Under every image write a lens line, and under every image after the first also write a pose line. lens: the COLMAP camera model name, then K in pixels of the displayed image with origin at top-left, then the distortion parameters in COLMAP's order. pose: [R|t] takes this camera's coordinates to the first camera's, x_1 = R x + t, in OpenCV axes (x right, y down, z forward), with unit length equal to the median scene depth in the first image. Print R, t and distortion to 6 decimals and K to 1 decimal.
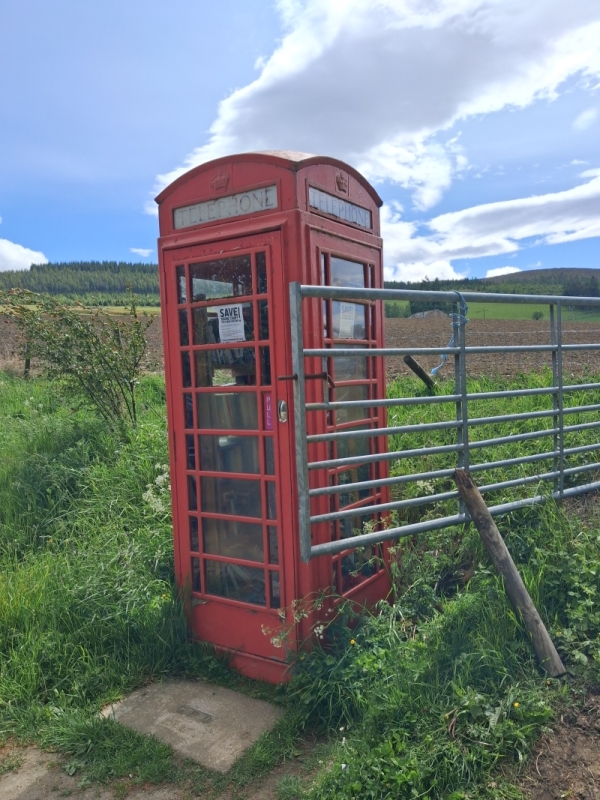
lens RADIAL K [[634.0, 0, 300.0], [0, 634.0, 400.0], [0, 0, 1]] dist [-0.011146, -0.003214]
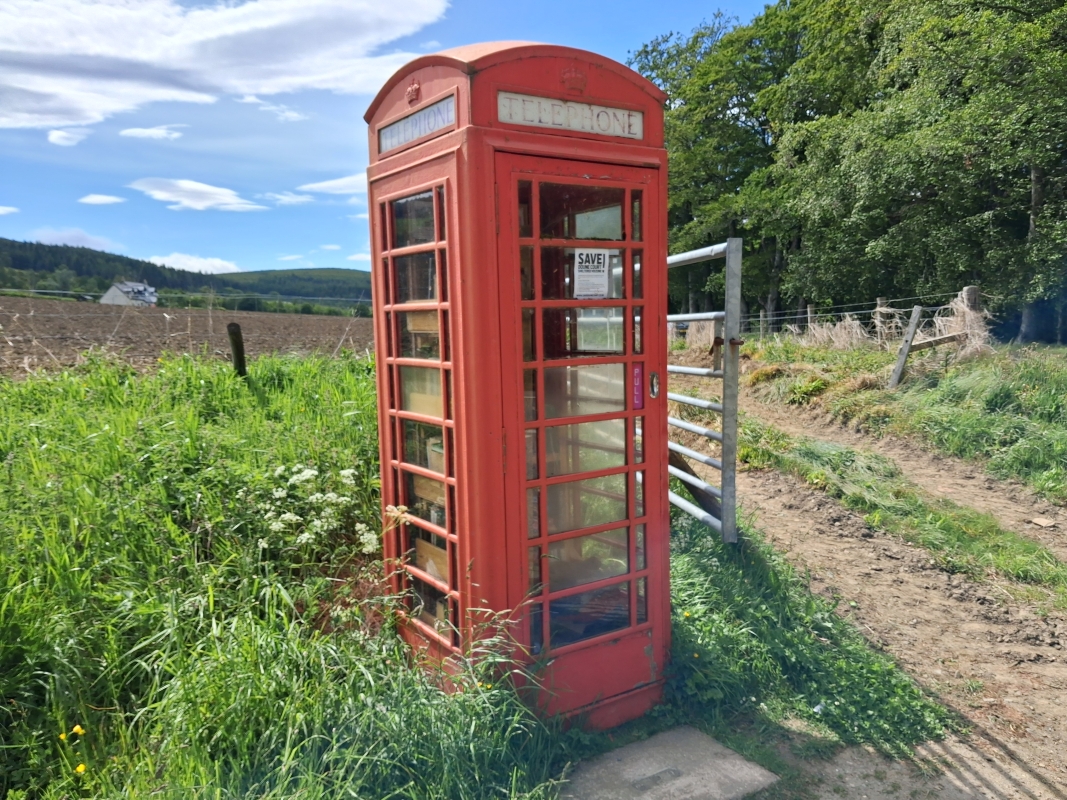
lens RADIAL K [[845.6, 0, 567.0], [0, 845.6, 395.6], [0, 0, 1]] dist [-0.011146, -0.003214]
pose [[0.370498, -0.057699, 0.927039, -1.077809], [0.055740, 0.997651, 0.039817, -0.017437], [-0.927159, 0.036921, 0.372844, 0.664029]]
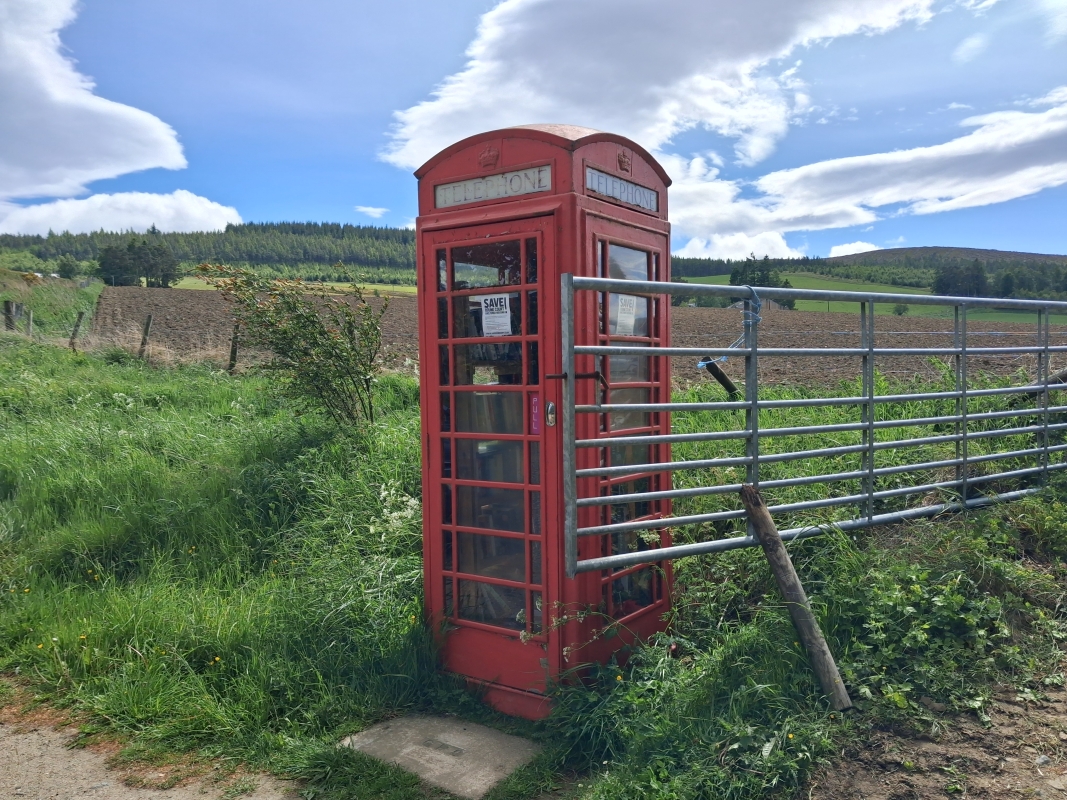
lens RADIAL K [[845.6, 0, 567.0], [0, 845.6, 395.6], [0, 0, 1]] dist [-0.011146, -0.003214]
pose [[0.999538, 0.027511, -0.012882, 0.010465], [-0.027771, 0.999404, -0.020502, 0.015275], [0.012310, 0.020850, 0.999707, -0.198780]]
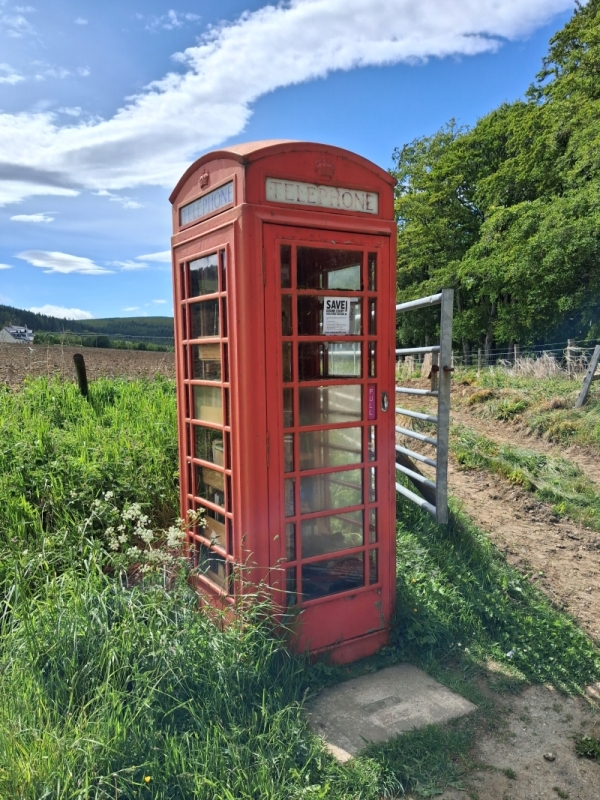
lens RADIAL K [[628.9, 0, 296.0], [0, 628.9, 410.1], [0, 0, 1]] dist [-0.004867, -0.002807]
pose [[0.425839, -0.050180, 0.903406, -1.047565], [0.046541, 0.998354, 0.033516, -0.009743], [-0.903601, 0.027773, 0.427473, 0.648107]]
